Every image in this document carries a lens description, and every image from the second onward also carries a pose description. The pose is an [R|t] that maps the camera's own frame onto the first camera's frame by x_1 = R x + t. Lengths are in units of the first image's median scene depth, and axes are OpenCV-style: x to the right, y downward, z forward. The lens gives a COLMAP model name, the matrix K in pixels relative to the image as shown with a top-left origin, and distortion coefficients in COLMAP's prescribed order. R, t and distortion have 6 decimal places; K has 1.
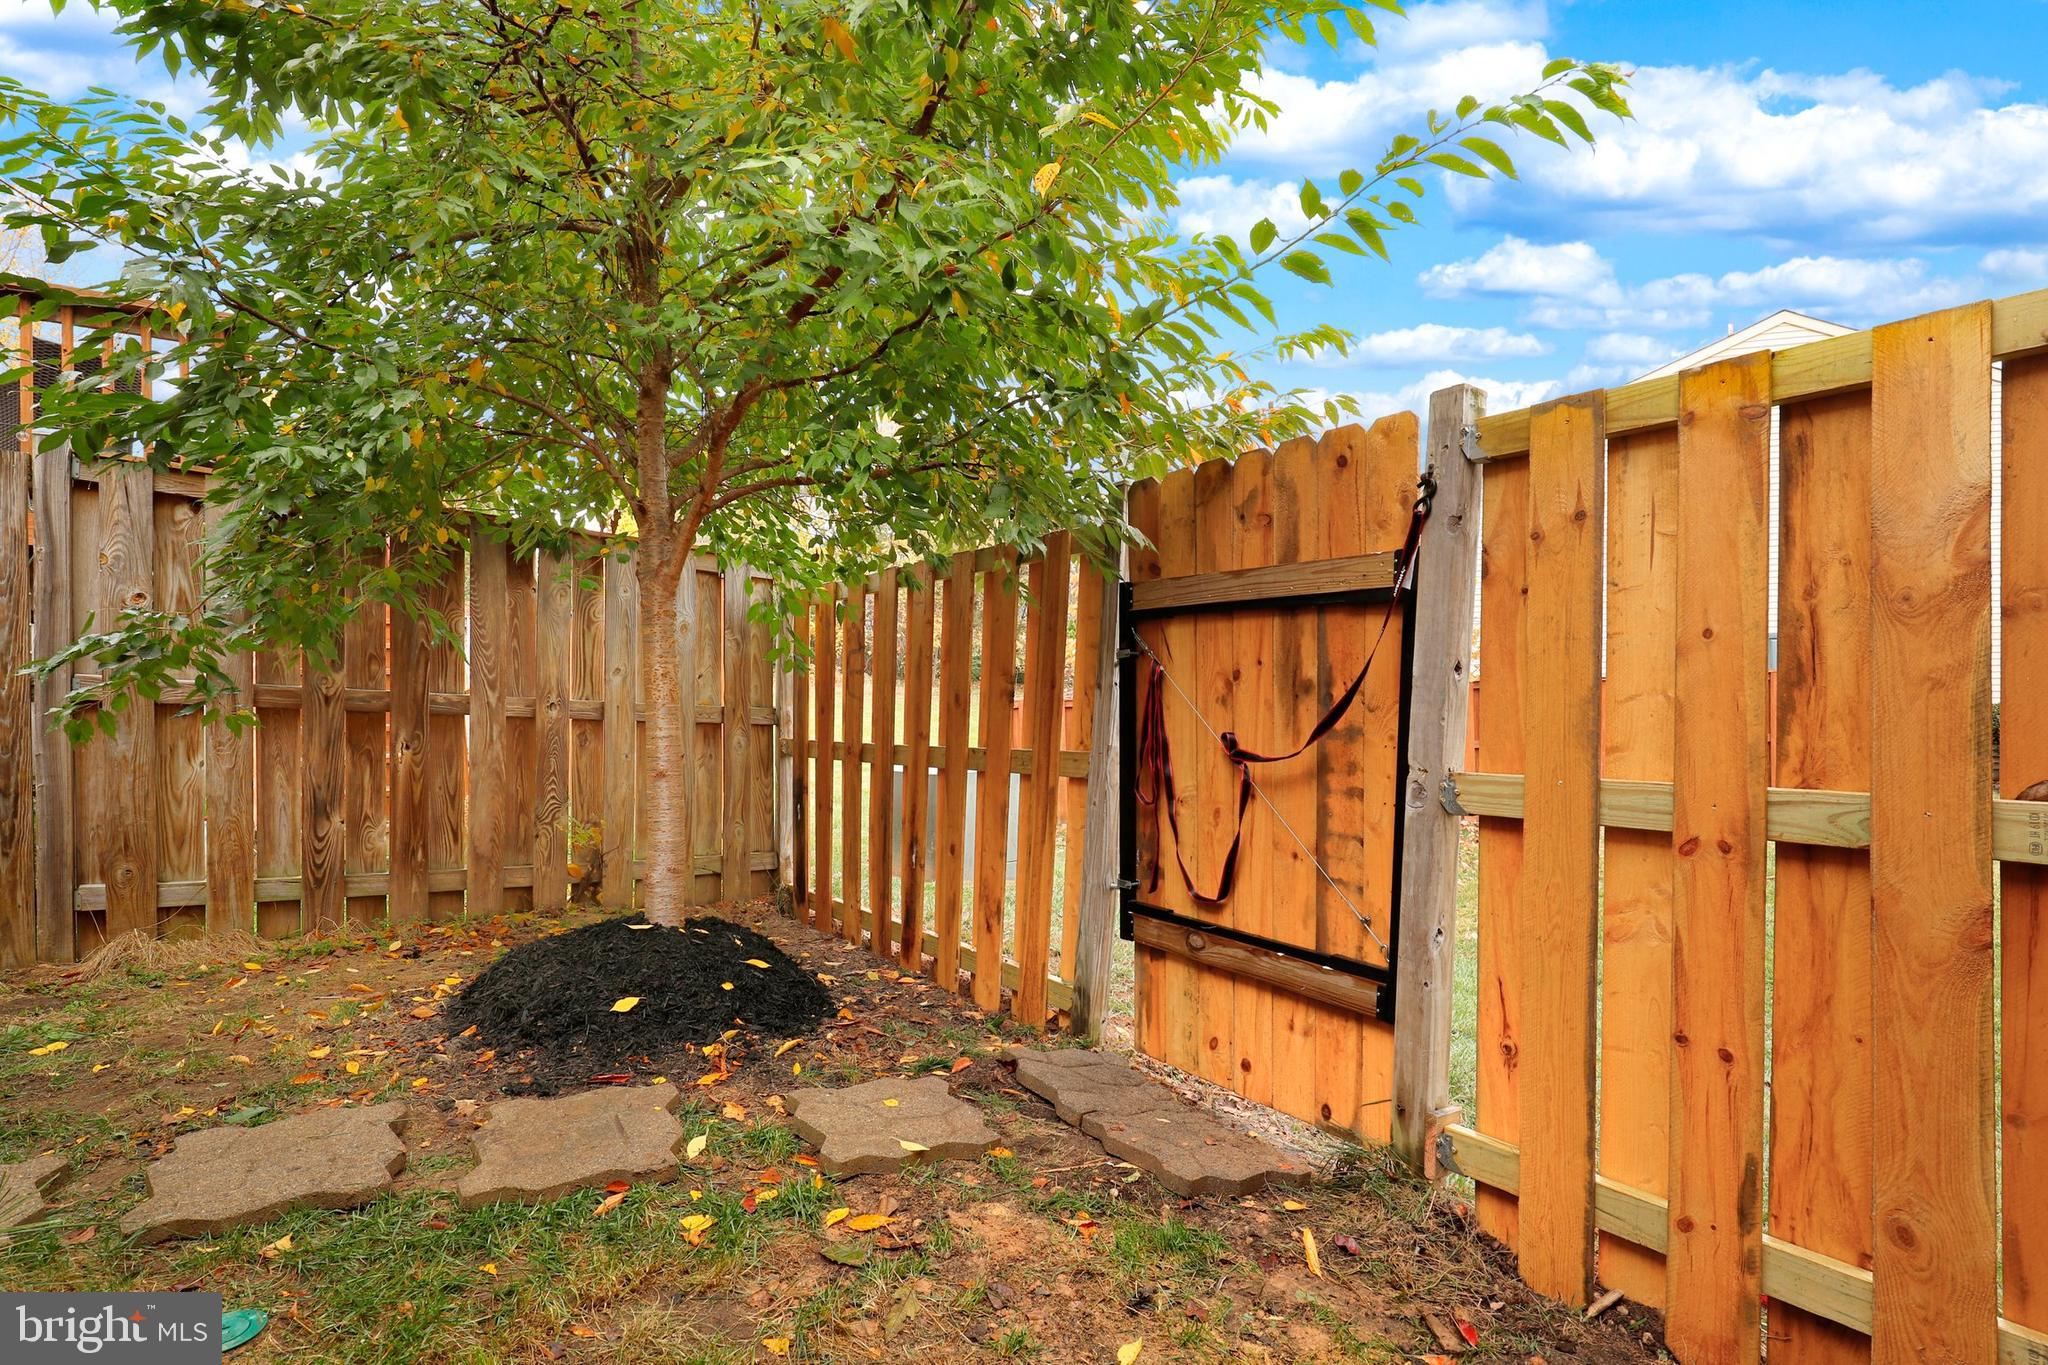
lens RADIAL K [[933.0, 0, 1006.3], [0, 933.0, 694.9], [0, 0, 1]] dist [0.001210, -0.000102]
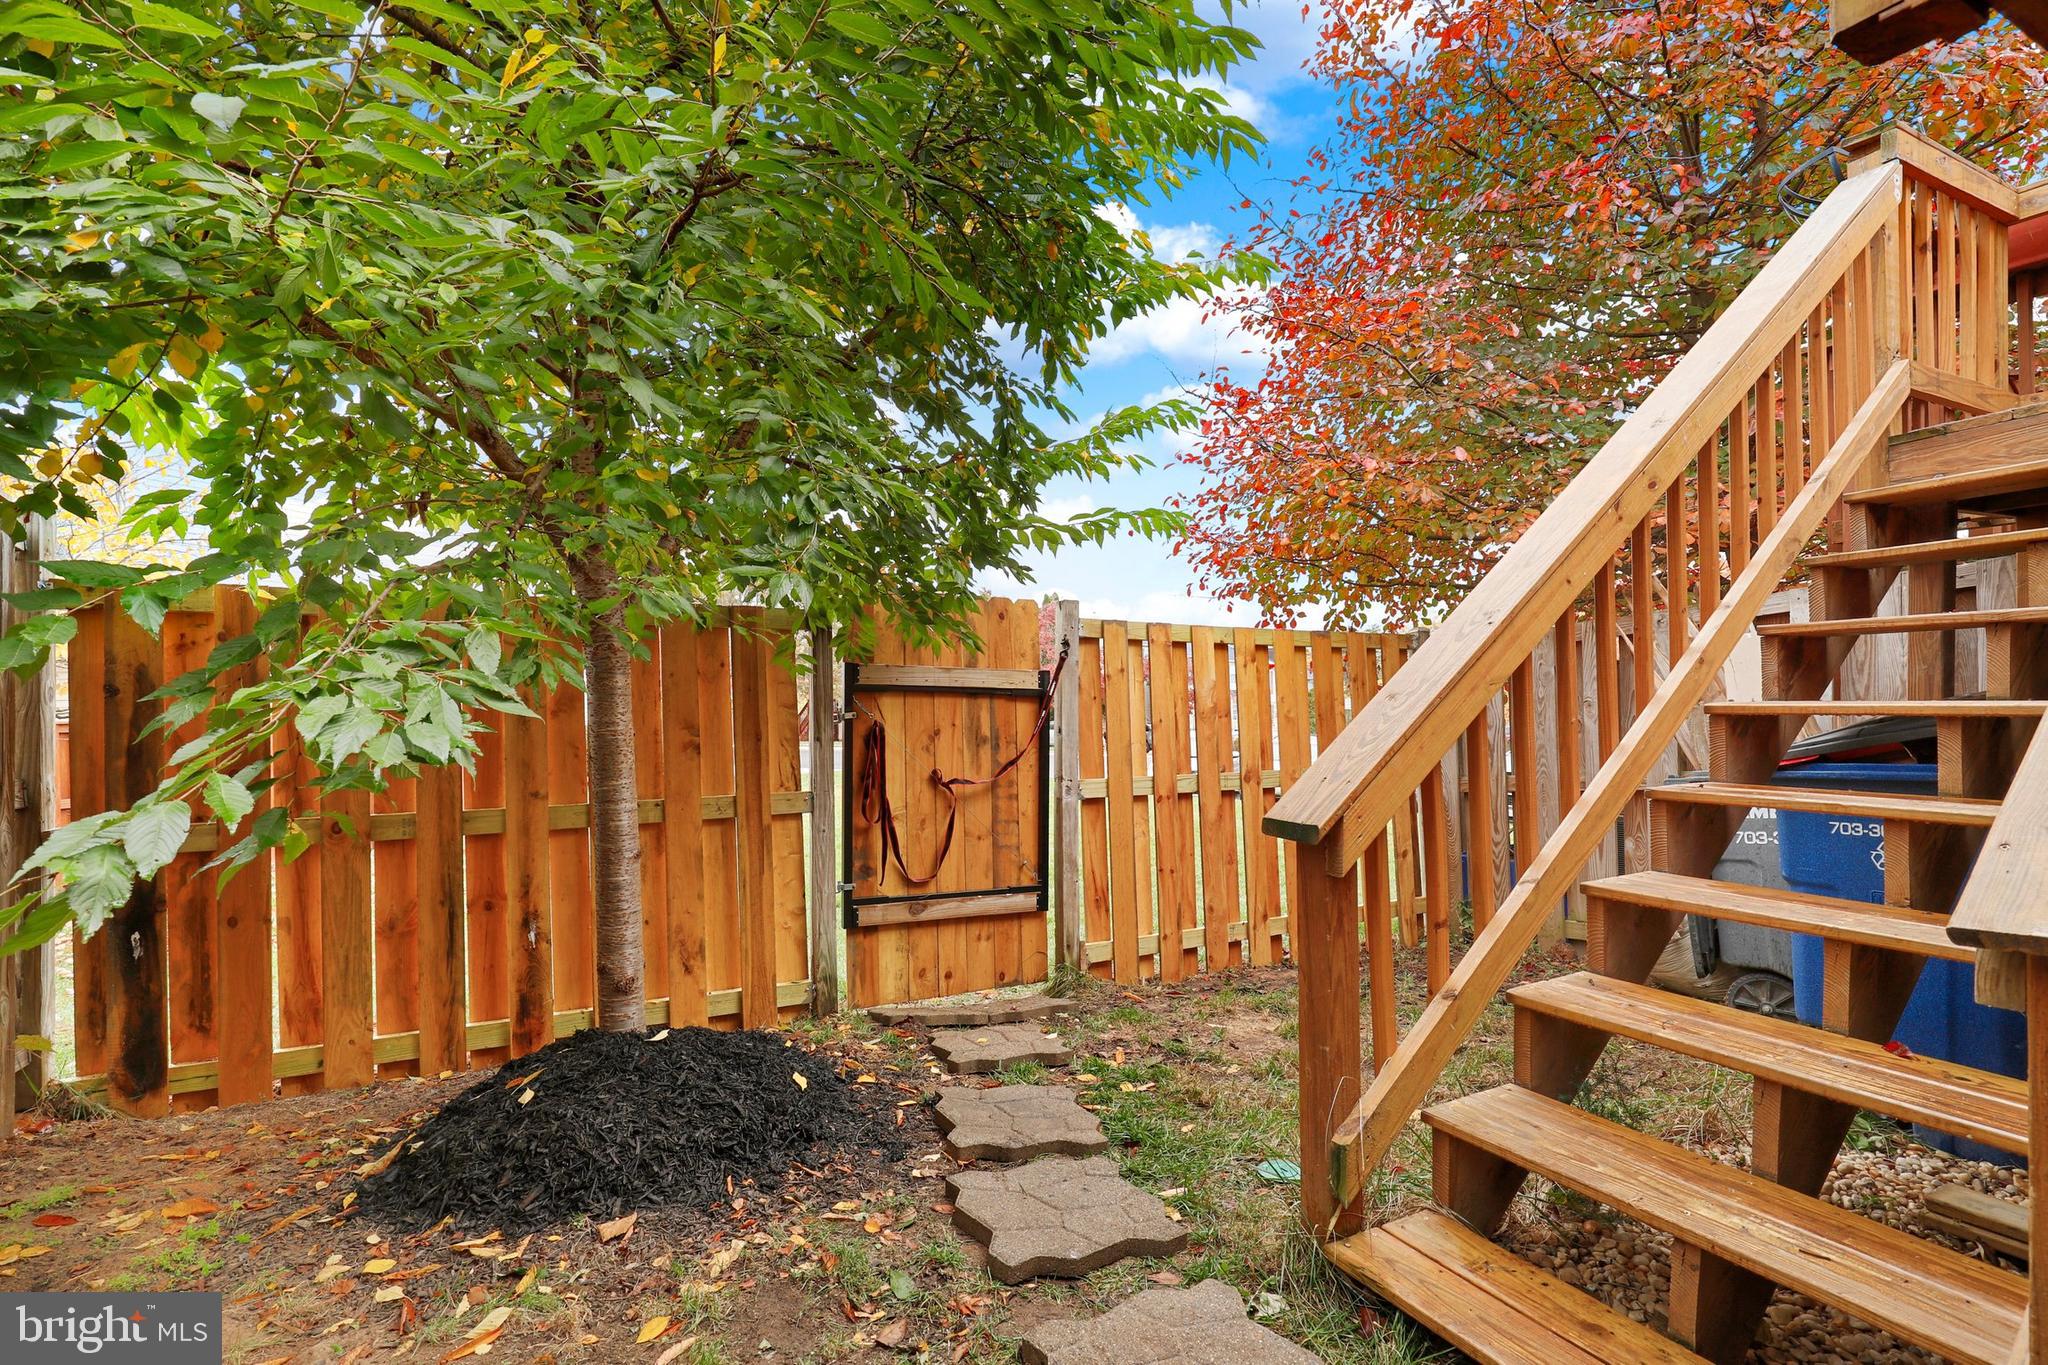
lens RADIAL K [[933.0, 0, 1006.3], [0, 933.0, 694.9], [0, 0, 1]] dist [0.001210, -0.000102]
pose [[0.192032, 0.022162, 0.981138, -1.311516], [-0.005440, 0.999754, -0.021518, -0.052099], [-0.981374, -0.001205, 0.192105, 0.593941]]
